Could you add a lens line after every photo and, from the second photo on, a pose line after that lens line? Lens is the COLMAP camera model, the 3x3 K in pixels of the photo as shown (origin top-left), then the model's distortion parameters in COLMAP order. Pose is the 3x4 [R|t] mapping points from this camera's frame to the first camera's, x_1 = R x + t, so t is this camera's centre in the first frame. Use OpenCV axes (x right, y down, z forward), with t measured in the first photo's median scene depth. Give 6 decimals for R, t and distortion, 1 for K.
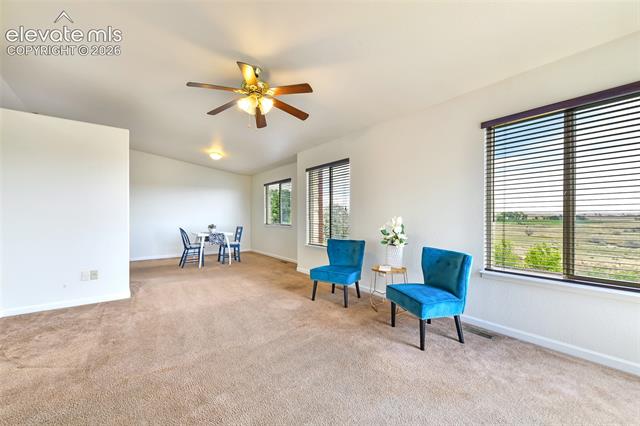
lens RADIAL K [[250.1, 0, 308.9], [0, 250.1, 216.1], [0, 0, 1]] dist [0.002207, -0.000291]
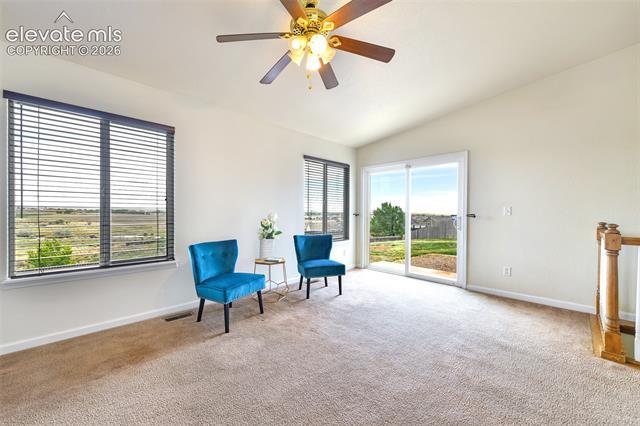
lens RADIAL K [[250.1, 0, 317.8], [0, 250.1, 215.7], [0, 0, 1]] dist [0.002207, -0.000291]
pose [[-0.126279, -0.013005, 0.991910, -0.864354], [-0.003581, 0.999914, 0.012654, 0.000876], [-0.991988, -0.001954, -0.126314, 1.028500]]
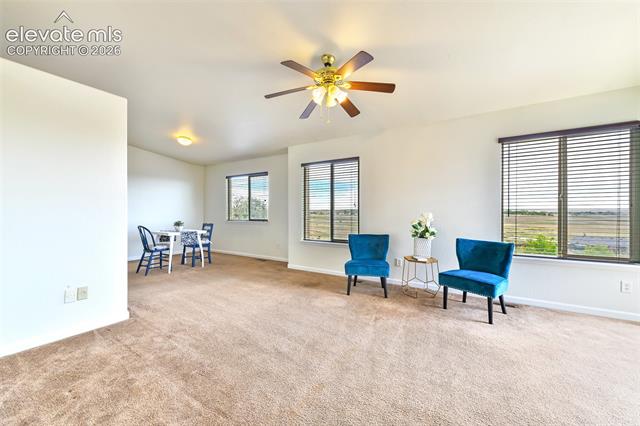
lens RADIAL K [[250.1, 0, 306.4], [0, 250.1, 210.6], [0, 0, 1]] dist [0.002207, -0.000291]
pose [[0.942096, 0.001335, 0.335340, -0.592450], [-0.001045, 0.999999, -0.001046, -0.004537], [-0.335341, 0.000635, 0.942097, 0.125860]]
